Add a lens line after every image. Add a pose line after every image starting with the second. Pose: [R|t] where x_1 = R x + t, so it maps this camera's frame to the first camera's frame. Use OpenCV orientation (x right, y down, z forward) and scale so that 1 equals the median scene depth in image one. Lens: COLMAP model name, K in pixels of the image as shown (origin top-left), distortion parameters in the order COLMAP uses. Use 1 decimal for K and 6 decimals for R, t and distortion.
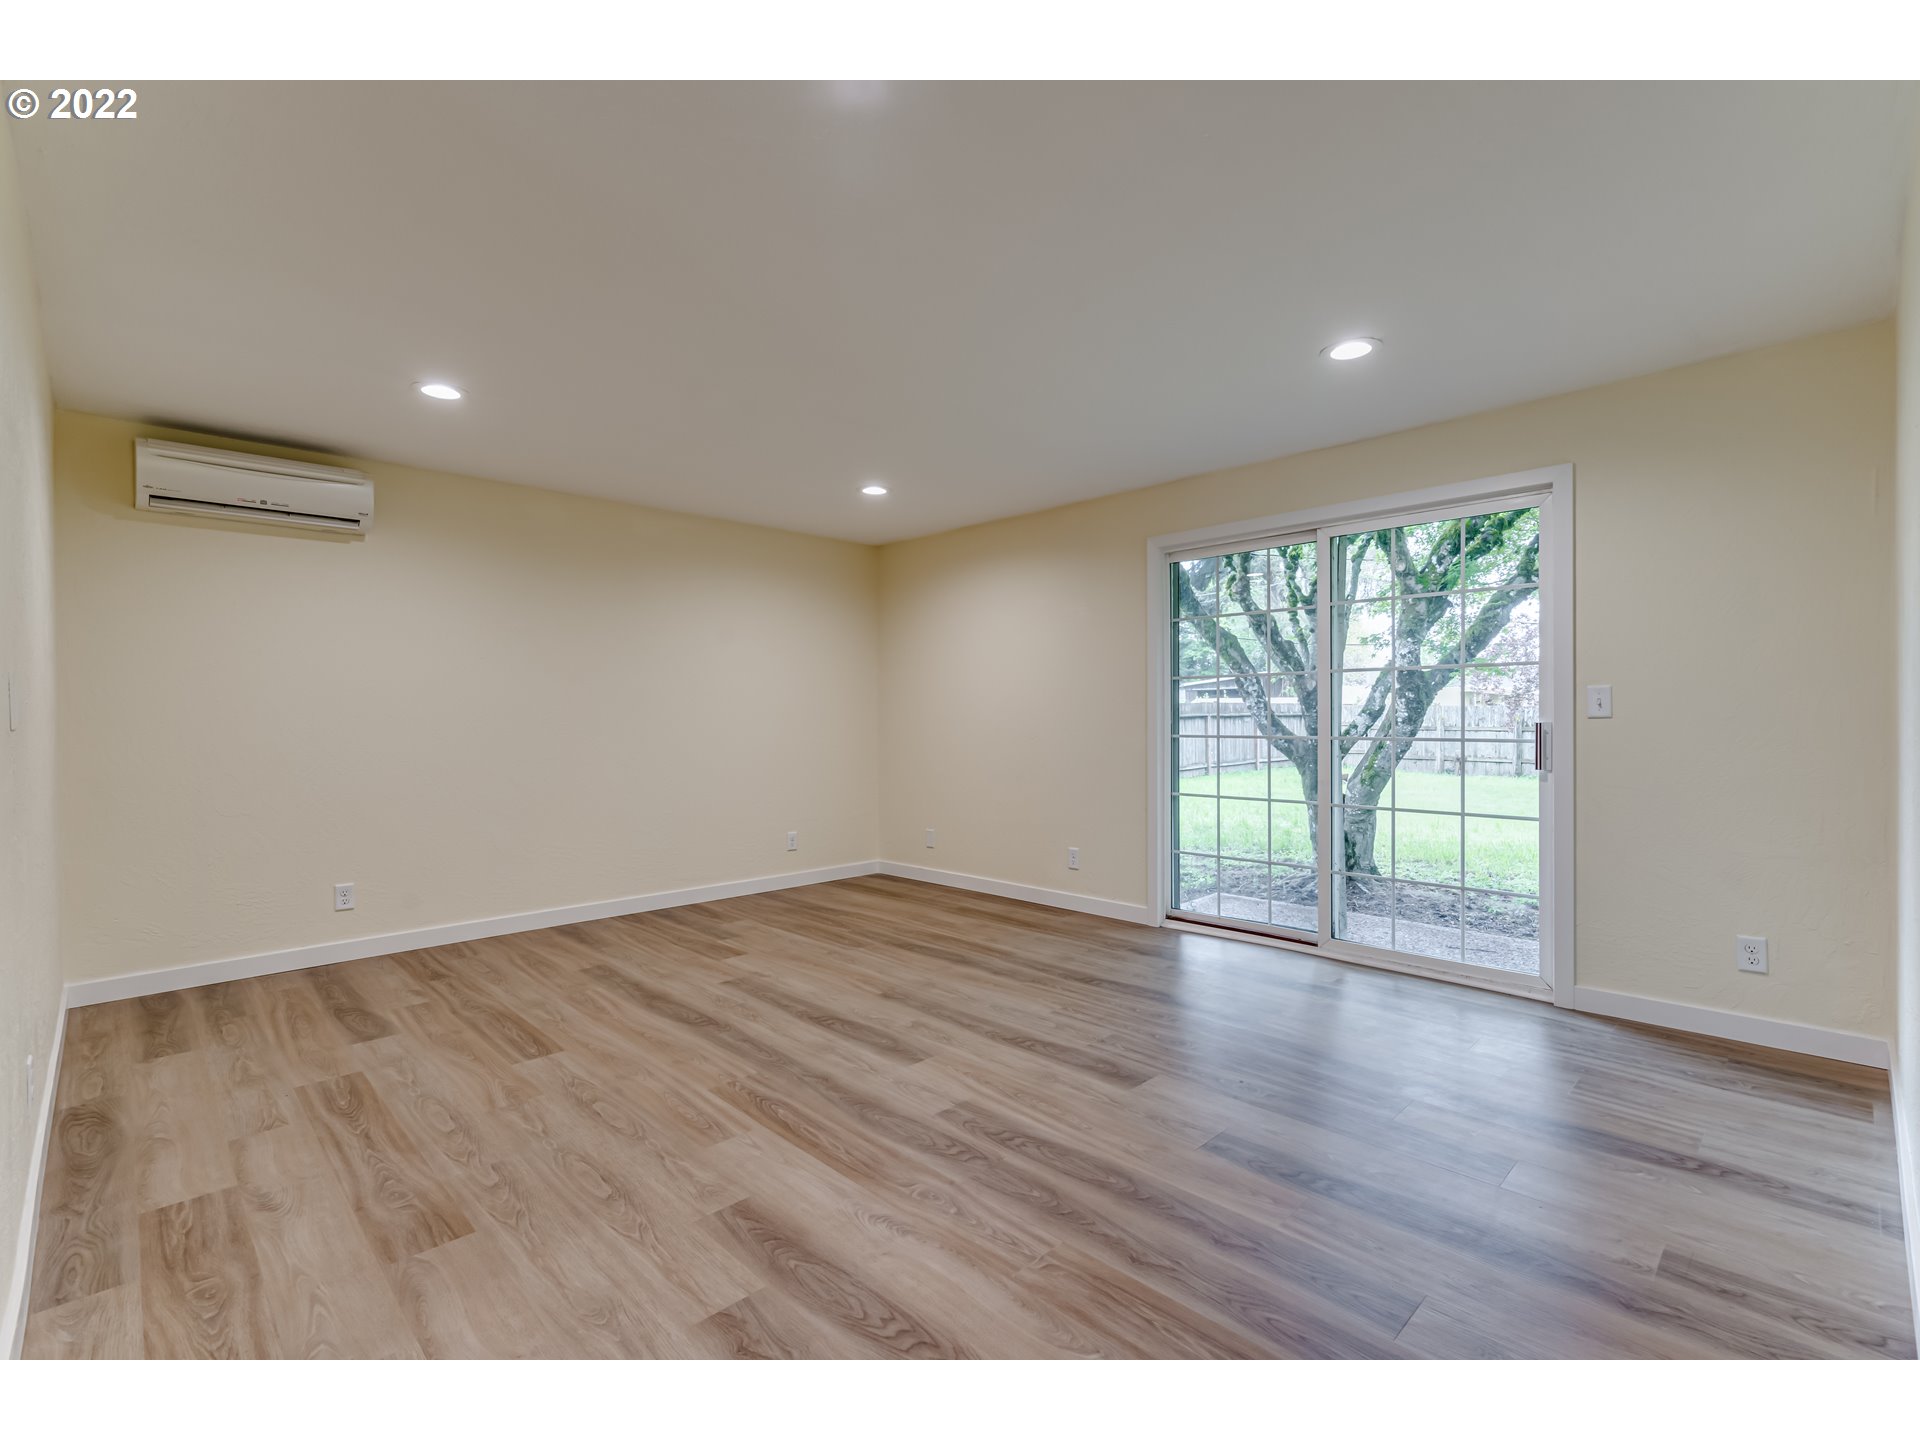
lens RADIAL K [[869.0, 0, 958.0], [0, 869.0, 725.2], [0, 0, 1]] dist [-0.001615, 0.000446]
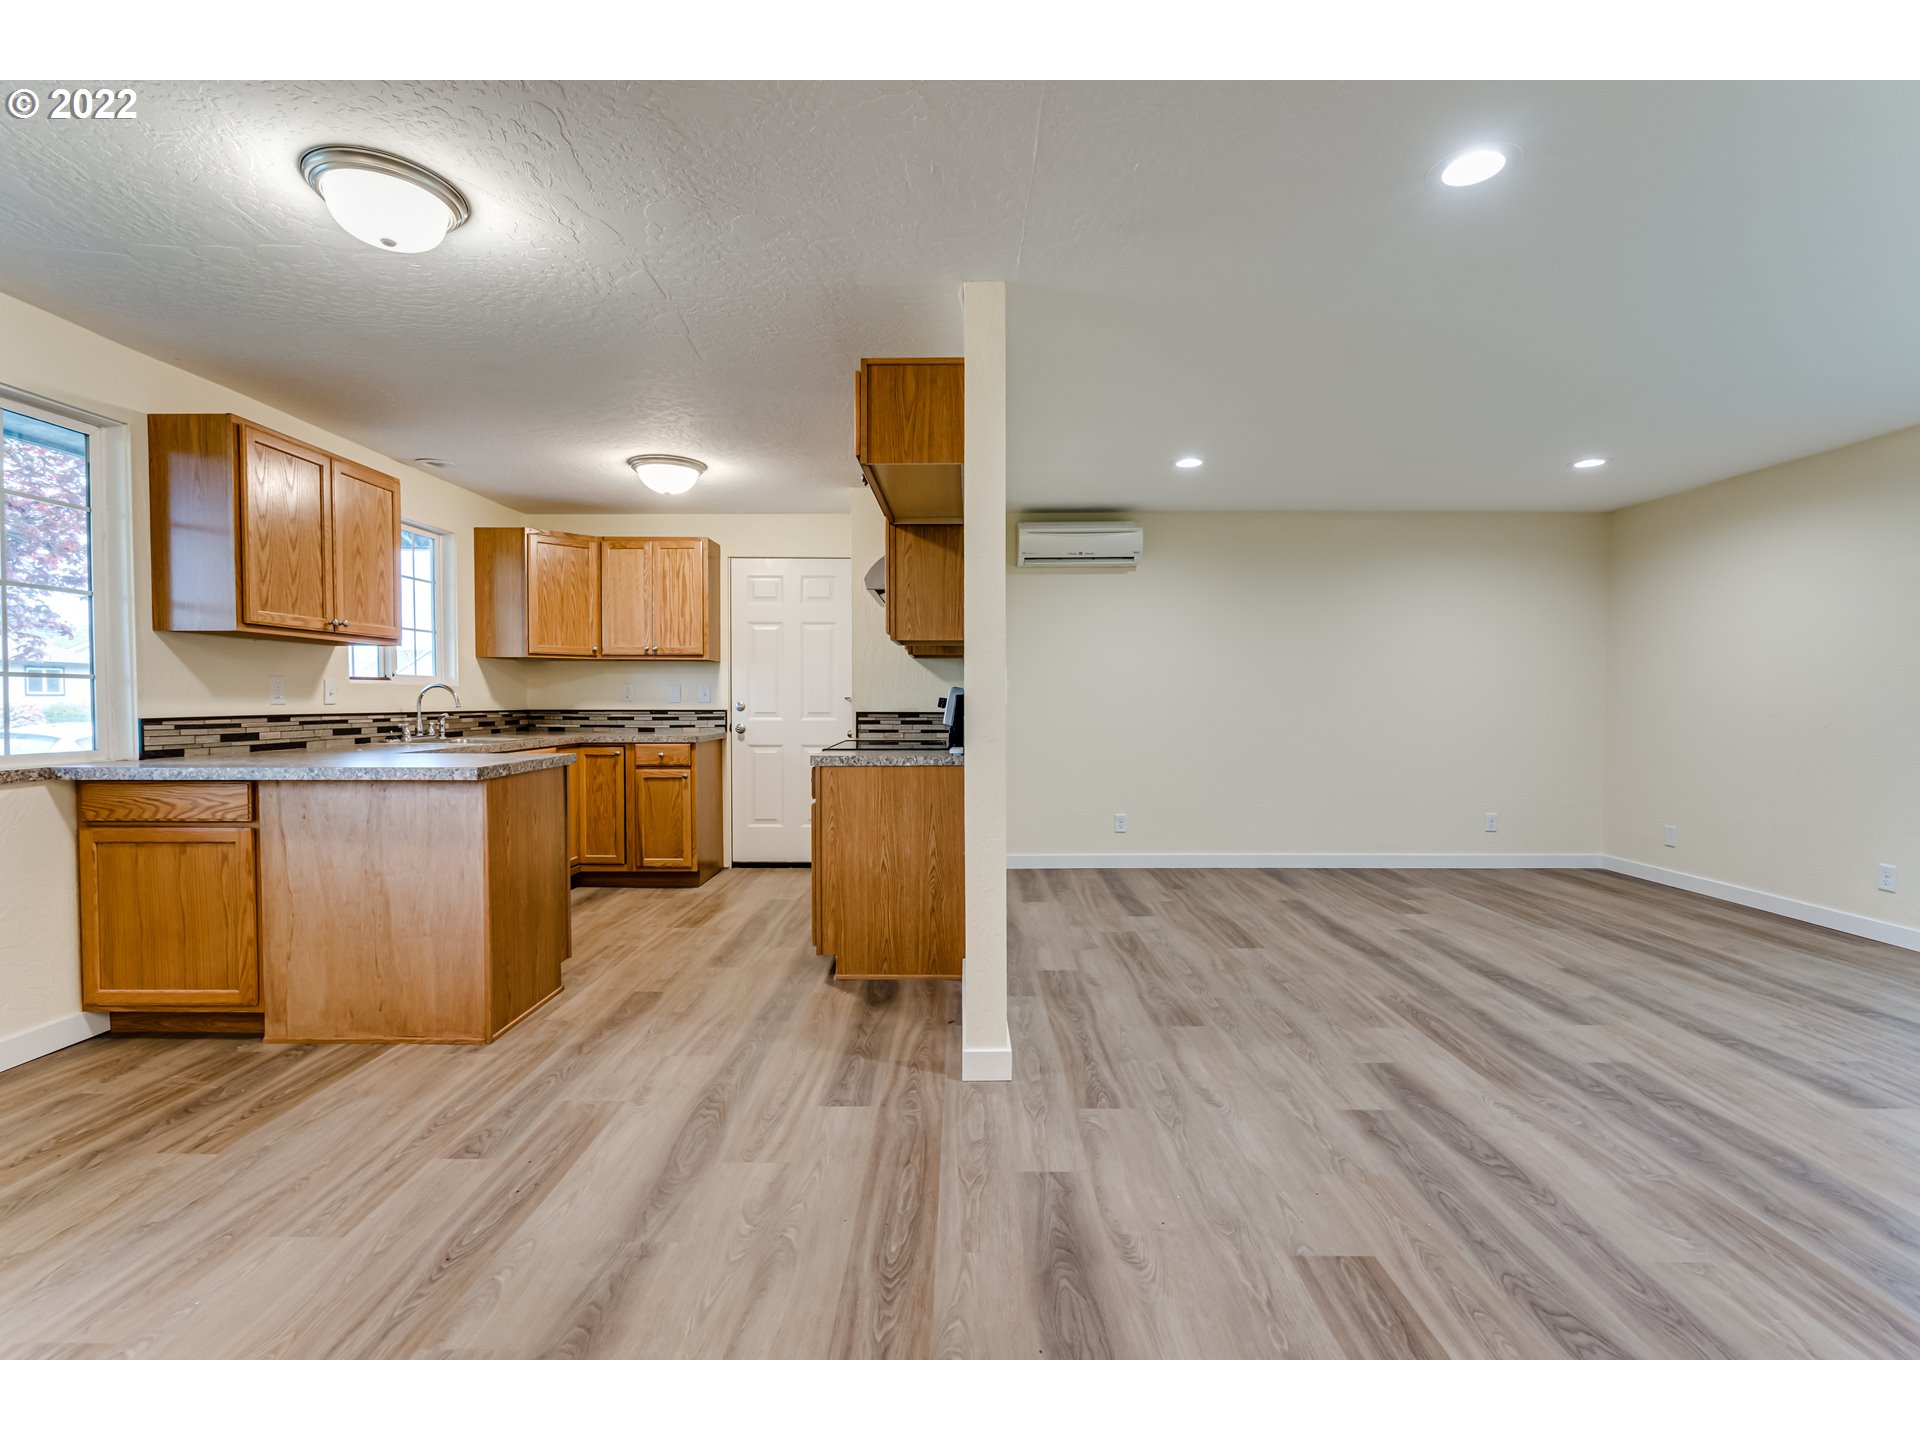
lens RADIAL K [[869.0, 0, 958.0], [0, 869.0, 725.2], [0, 0, 1]] dist [-0.001615, 0.000446]
pose [[0.711393, 0.026290, -0.702302, 0.146726], [-0.009989, 0.999577, 0.027300, 0.001006], [0.702723, -0.012405, 0.711355, -0.289605]]
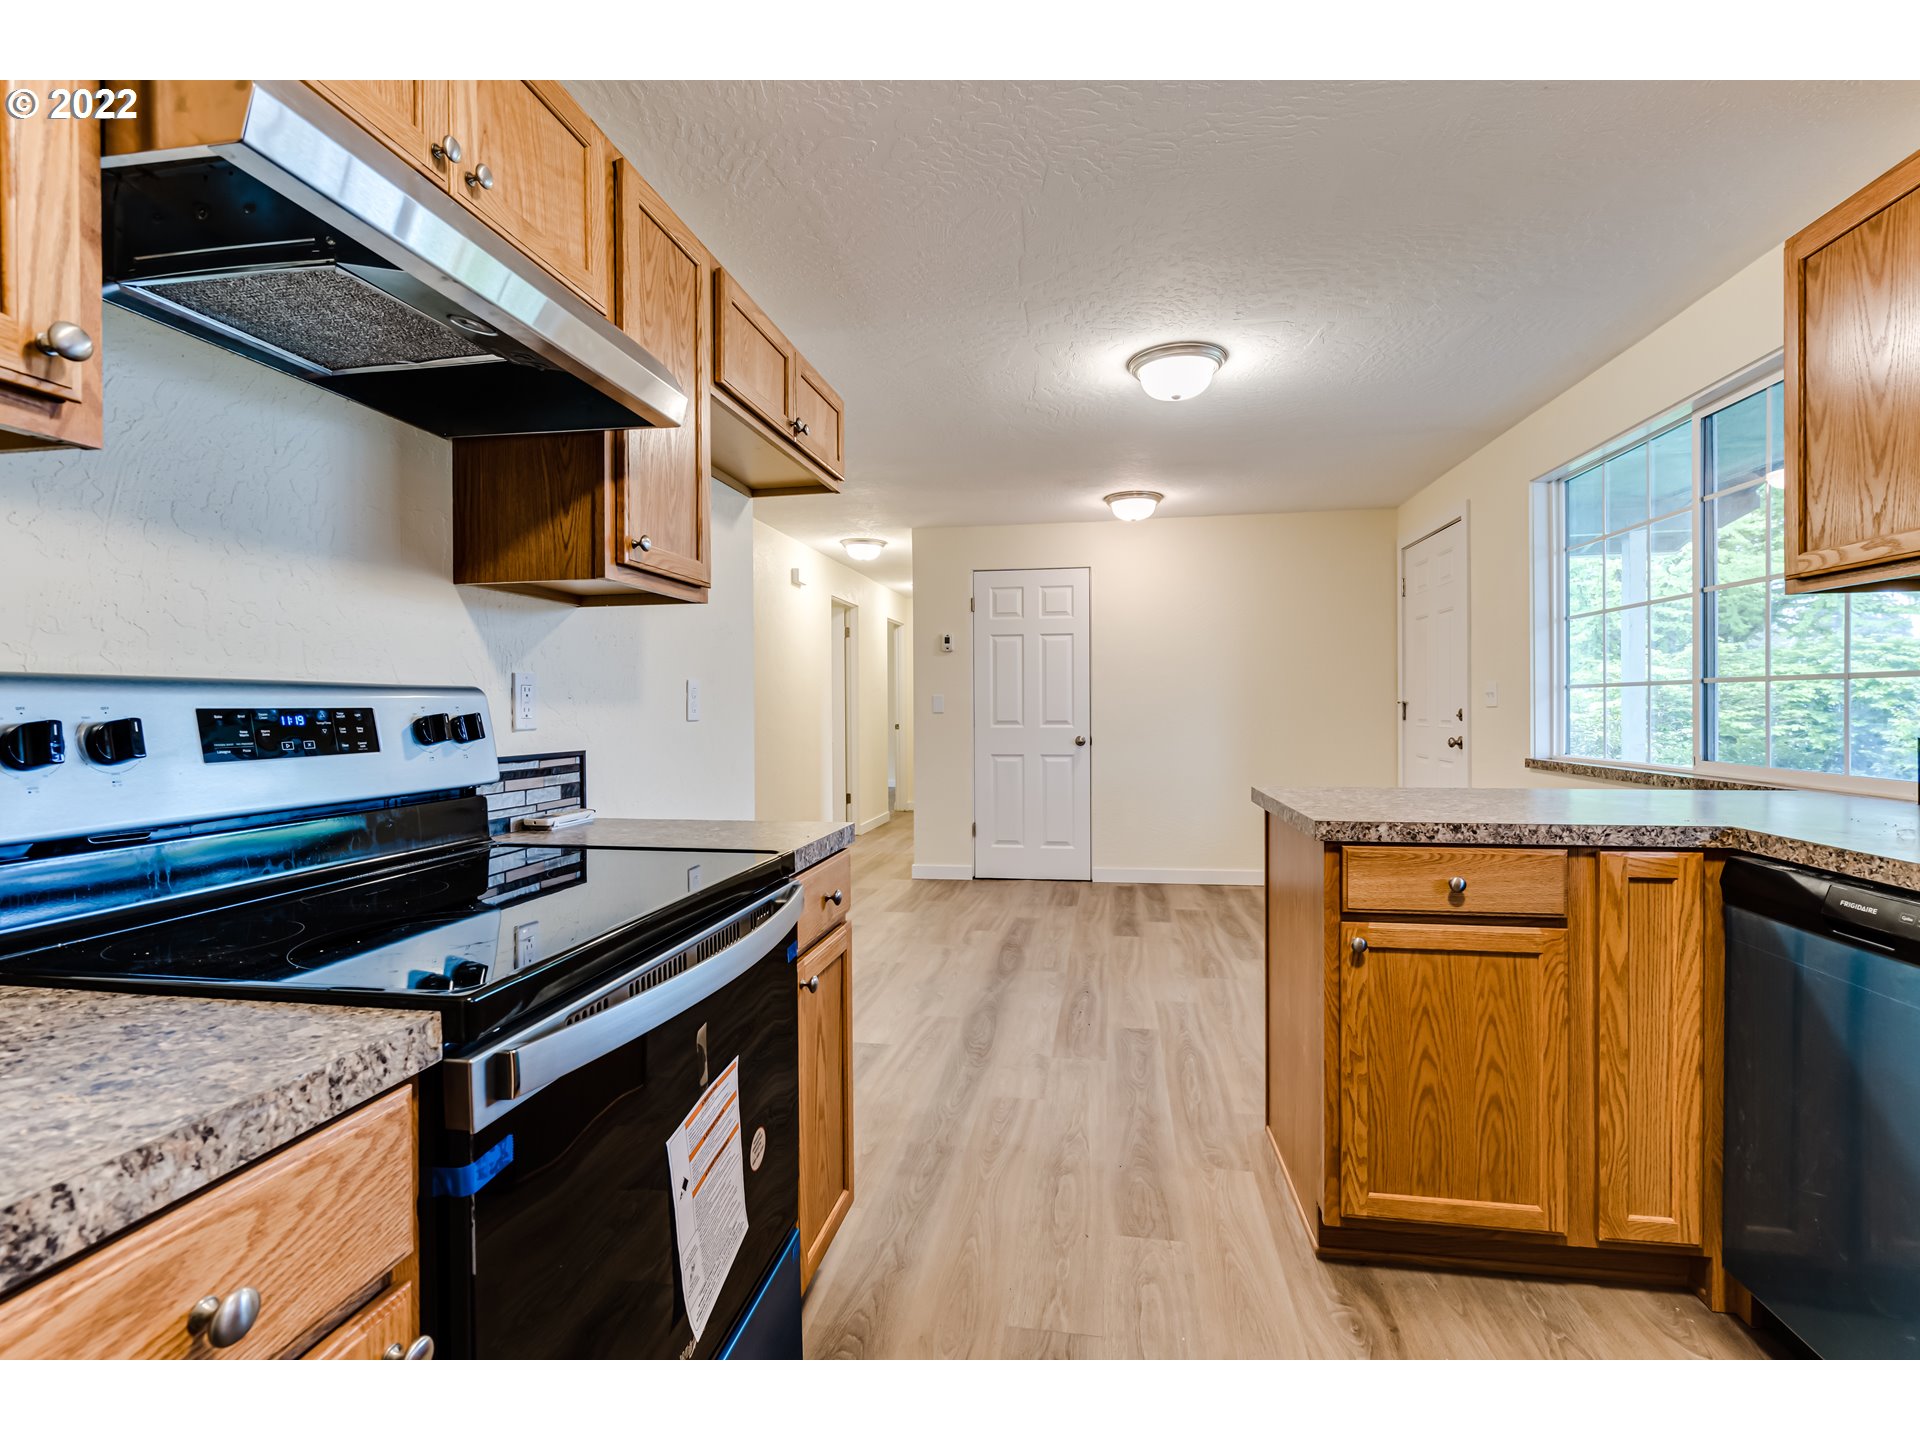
lens RADIAL K [[869.0, 0, 958.0], [0, 869.0, 725.2], [0, 0, 1]] dist [-0.001615, 0.000446]
pose [[-0.584695, -0.009842, 0.811193, -1.440838], [0.014737, 0.999633, 0.022750, -0.005385], [-0.811119, 0.025256, -0.584335, 0.758729]]
